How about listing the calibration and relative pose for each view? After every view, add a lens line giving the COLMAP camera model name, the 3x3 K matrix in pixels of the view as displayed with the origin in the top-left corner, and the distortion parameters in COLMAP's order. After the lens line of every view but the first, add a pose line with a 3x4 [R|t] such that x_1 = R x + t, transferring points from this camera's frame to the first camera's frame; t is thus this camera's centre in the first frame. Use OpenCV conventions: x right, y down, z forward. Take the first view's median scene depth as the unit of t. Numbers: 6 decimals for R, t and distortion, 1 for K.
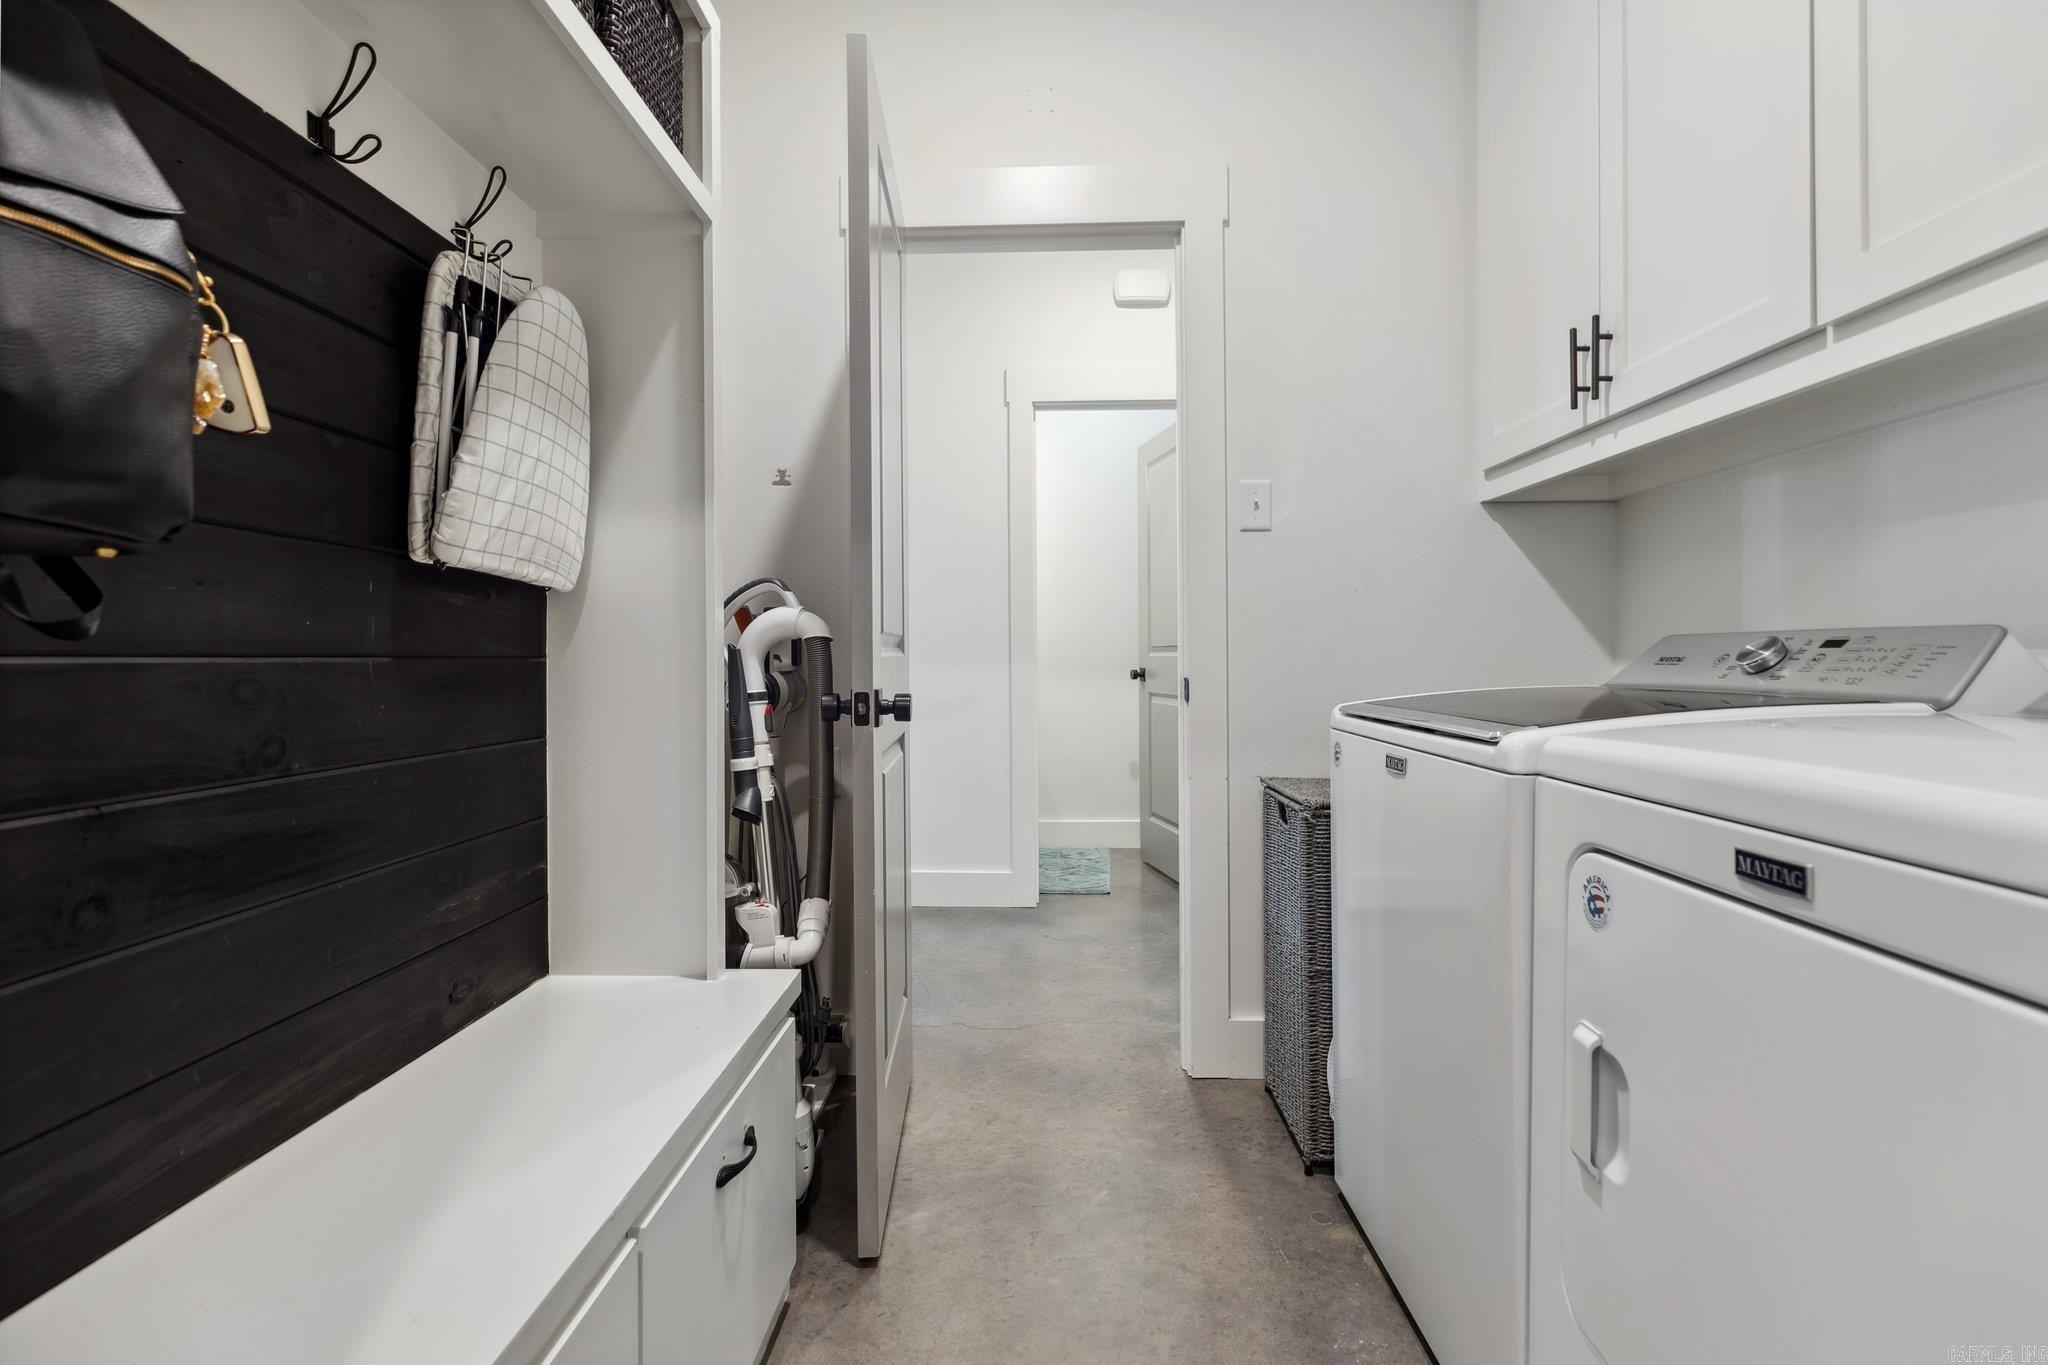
lens RADIAL K [[929.6, 0, 1024.7], [0, 929.6, 664.7], [0, 0, 1]] dist [0.004987, -0.000841]
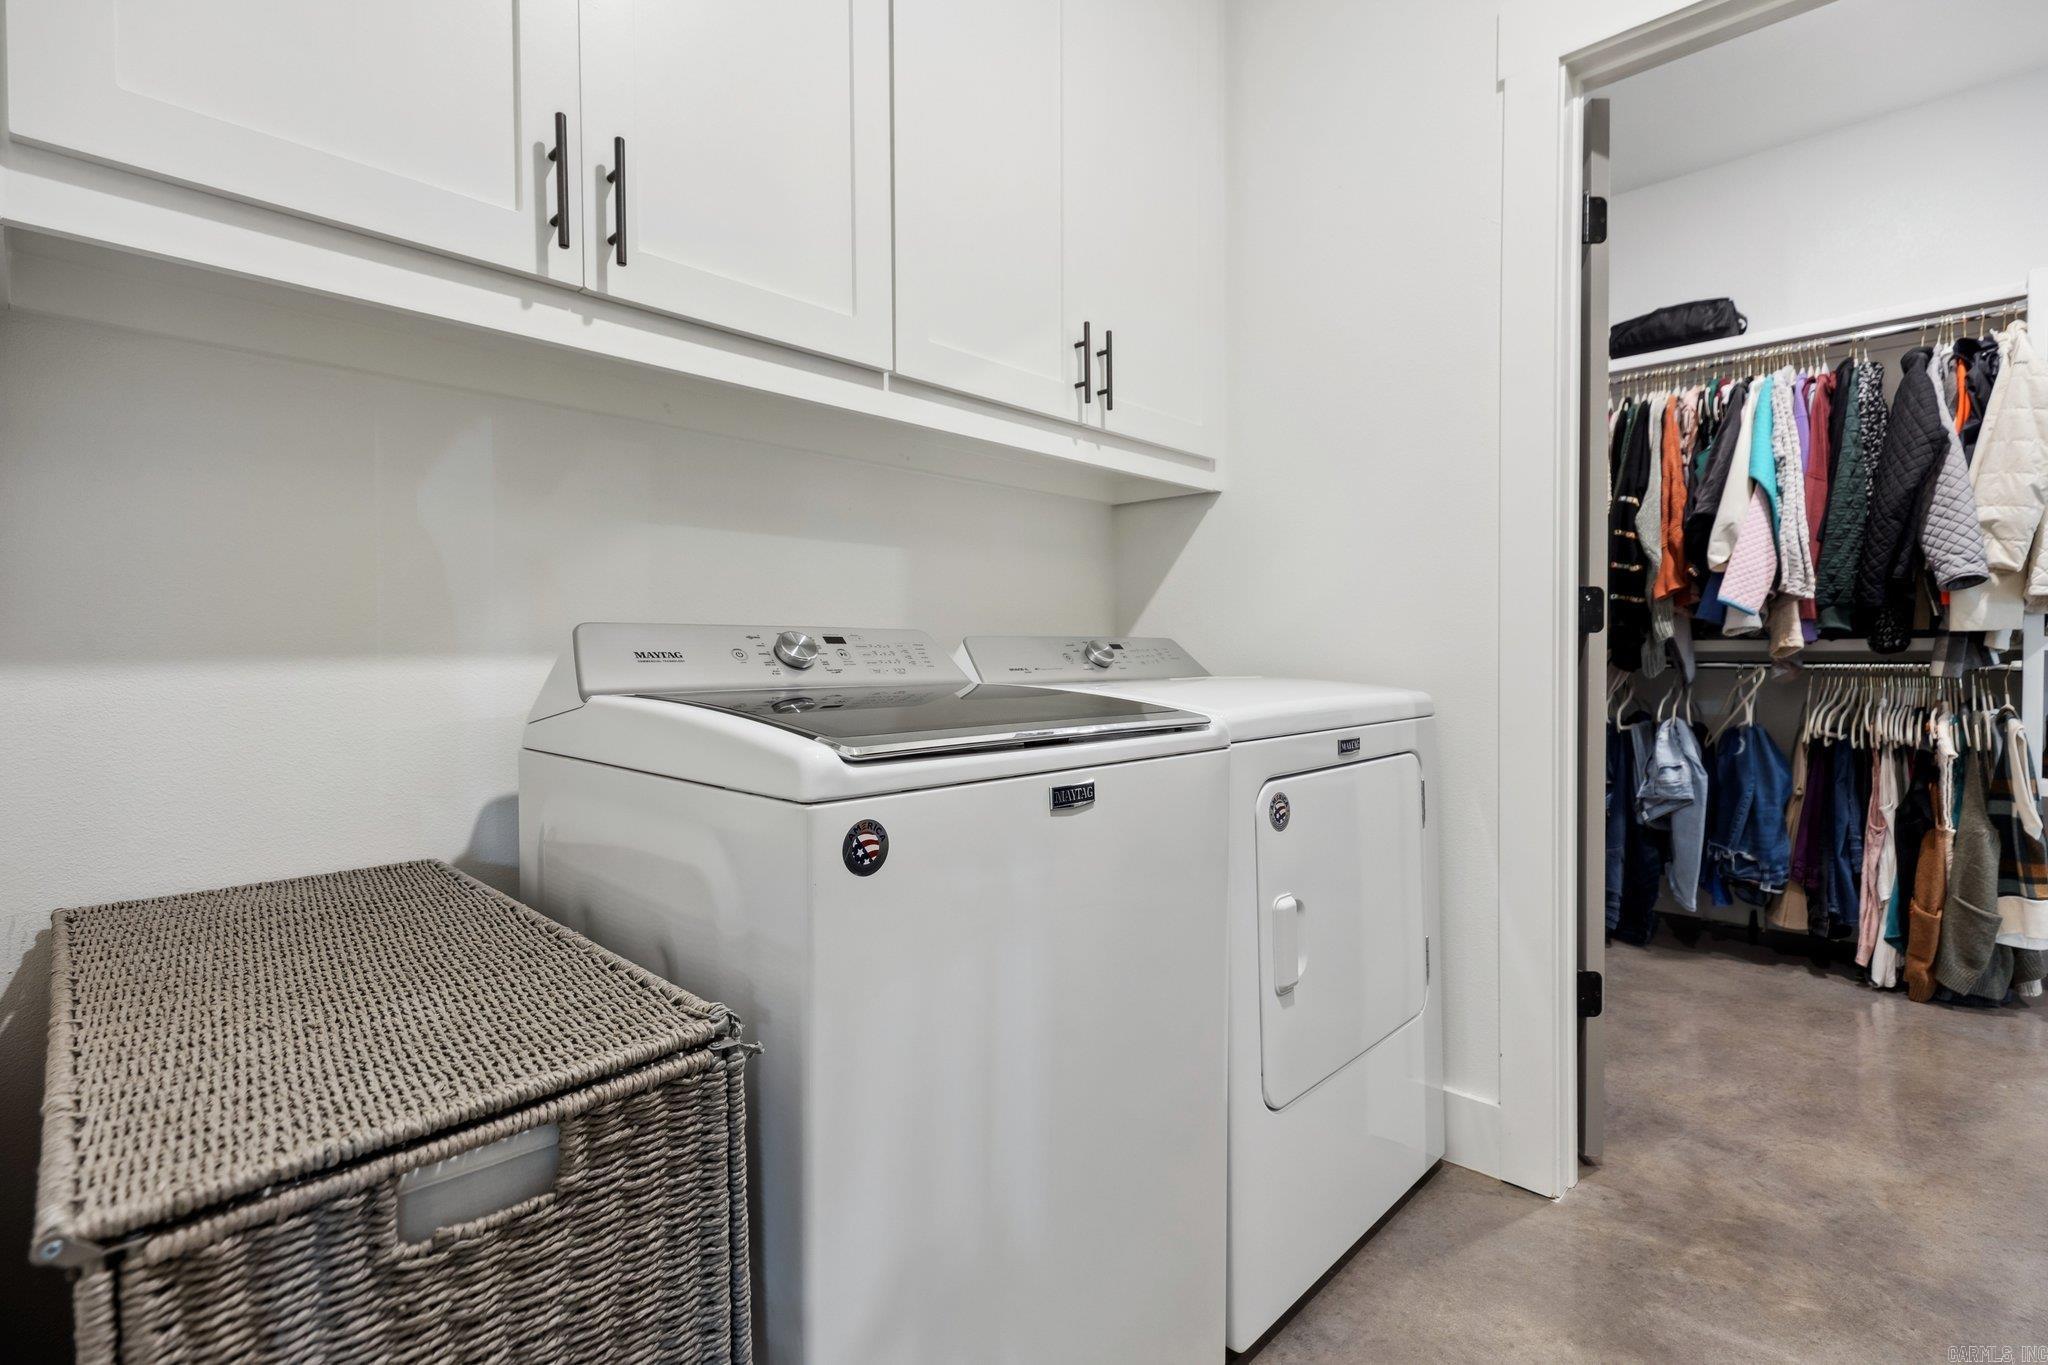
lens RADIAL K [[929.6, 0, 1027.4], [0, 929.6, 674.3], [0, 0, 1]] dist [0.004987, -0.000841]
pose [[-0.741824, -0.011873, 0.670489, -0.067115], [0.009937, 0.999539, 0.028694, -0.011905], [-0.670521, 0.027949, -0.741364, 1.696791]]
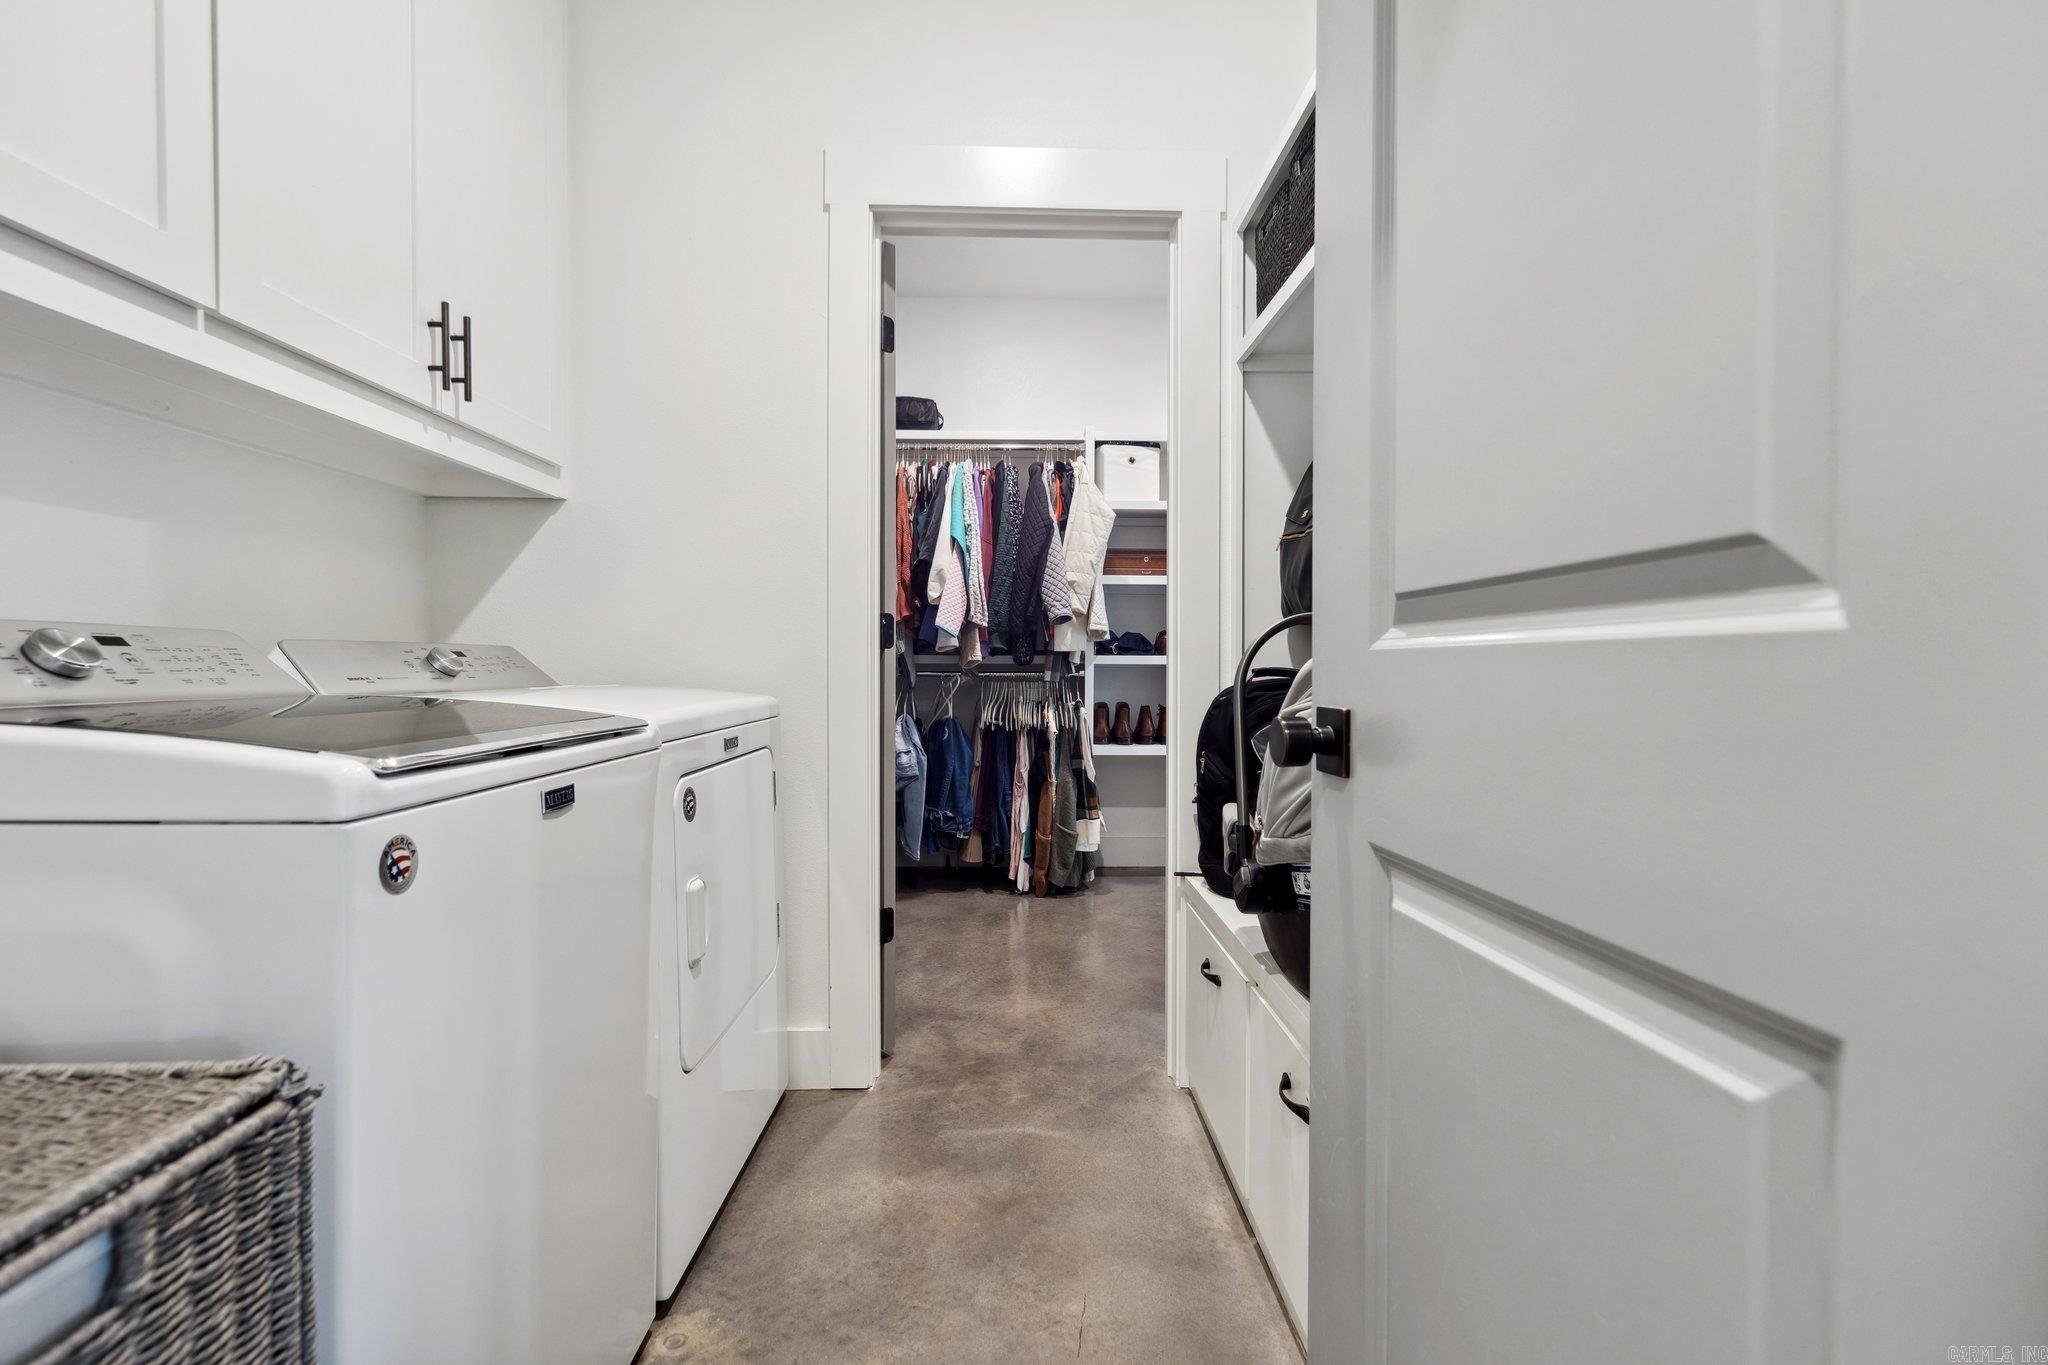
lens RADIAL K [[929.6, 0, 1026.3], [0, 929.6, 683.8], [0, 0, 1]] dist [0.004987, -0.000841]
pose [[-0.998387, -0.002475, -0.056720, 0.071314], [-0.004212, 0.999525, 0.030526, -0.013548], [0.056617, 0.030716, -0.997923, 1.928760]]
